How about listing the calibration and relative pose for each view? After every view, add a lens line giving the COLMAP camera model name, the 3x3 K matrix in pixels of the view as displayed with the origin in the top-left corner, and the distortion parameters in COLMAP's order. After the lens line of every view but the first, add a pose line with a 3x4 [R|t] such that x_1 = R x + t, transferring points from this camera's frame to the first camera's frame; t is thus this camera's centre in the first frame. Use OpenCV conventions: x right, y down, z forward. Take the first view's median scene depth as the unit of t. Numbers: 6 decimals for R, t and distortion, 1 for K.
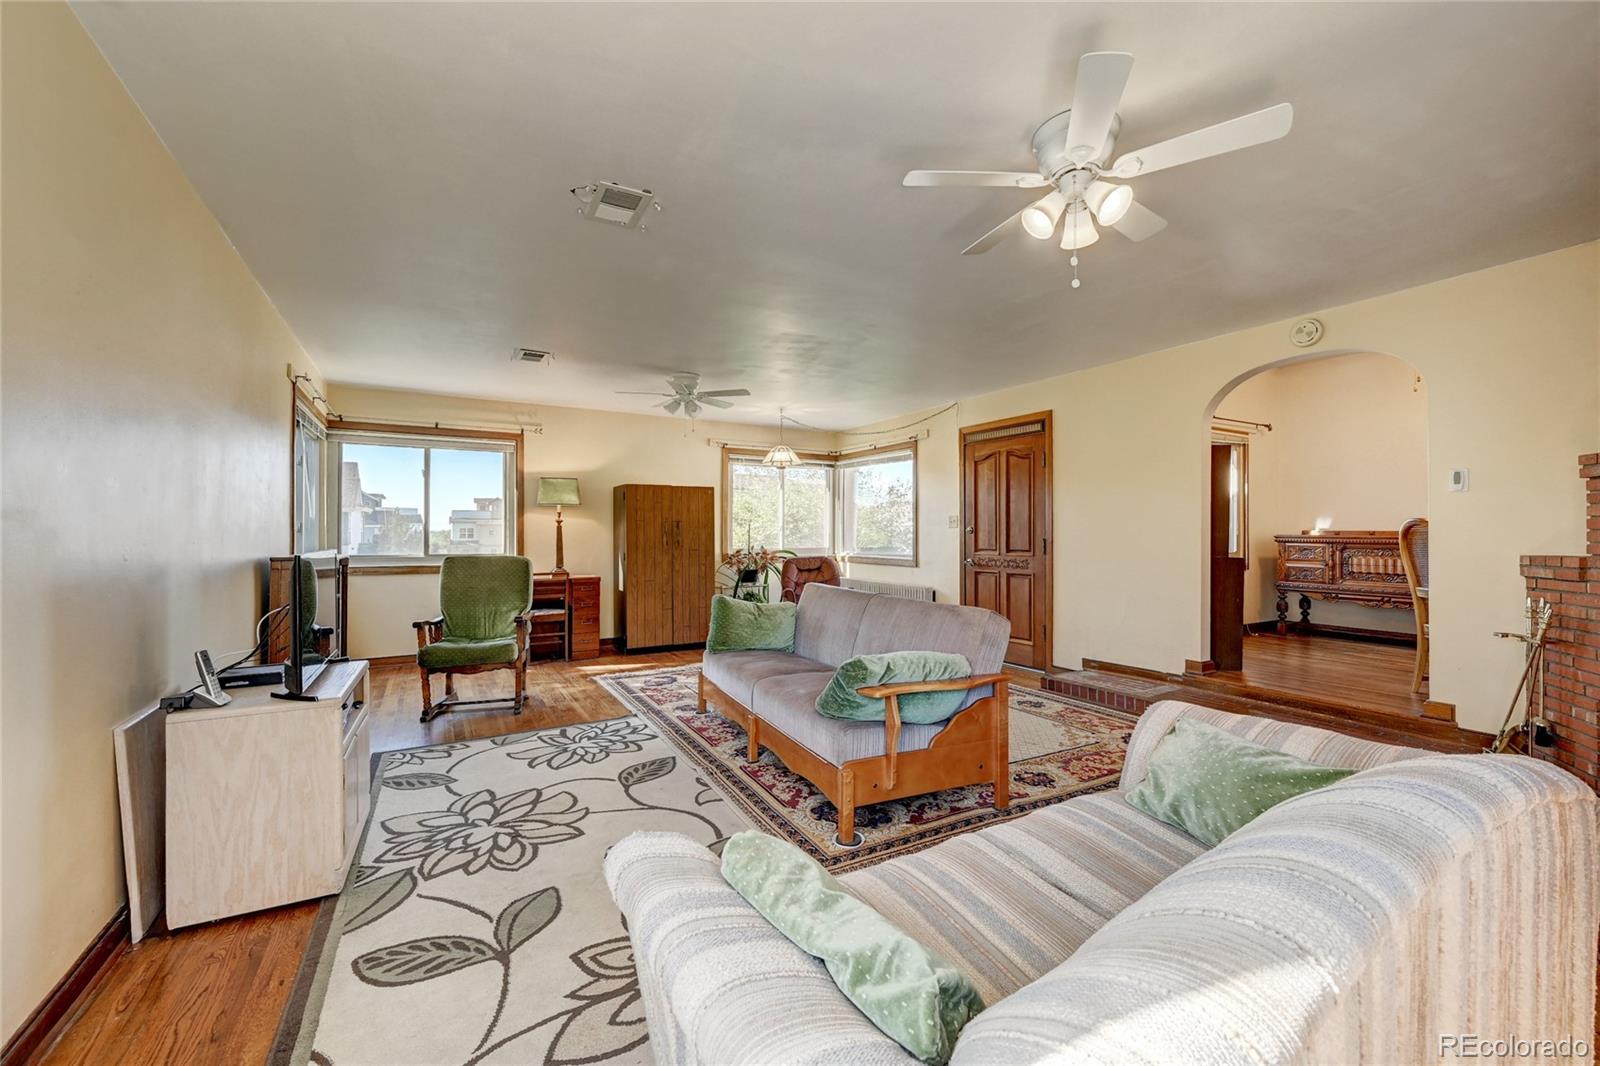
lens RADIAL K [[630.3, 0, 804.3], [0, 630.3, 528.7], [0, 0, 1]] dist [-0.002315, -0.000201]
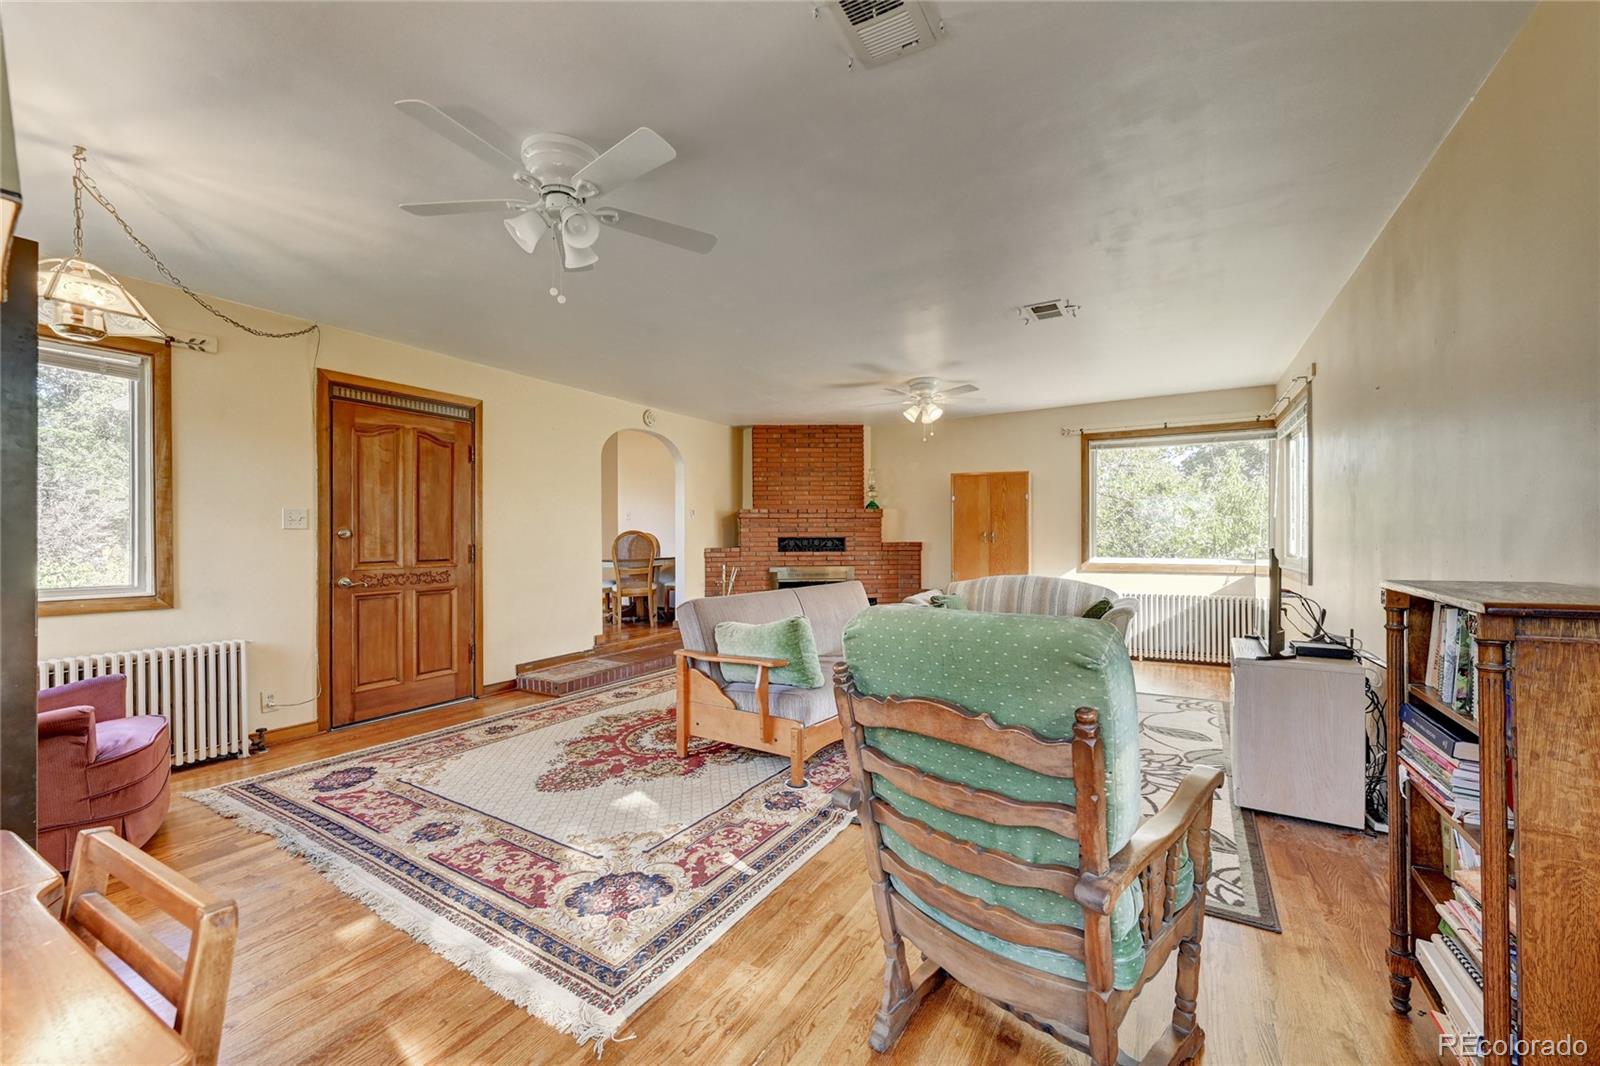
lens RADIAL K [[630.3, 0, 804.3], [0, 630.3, 528.7], [0, 0, 1]] dist [-0.002315, -0.000201]
pose [[-0.484645, 0.018152, 0.874522, -0.690757], [-0.003083, 0.999743, -0.022460, 0.013922], [-0.874705, -0.013581, -0.484465, 1.163638]]
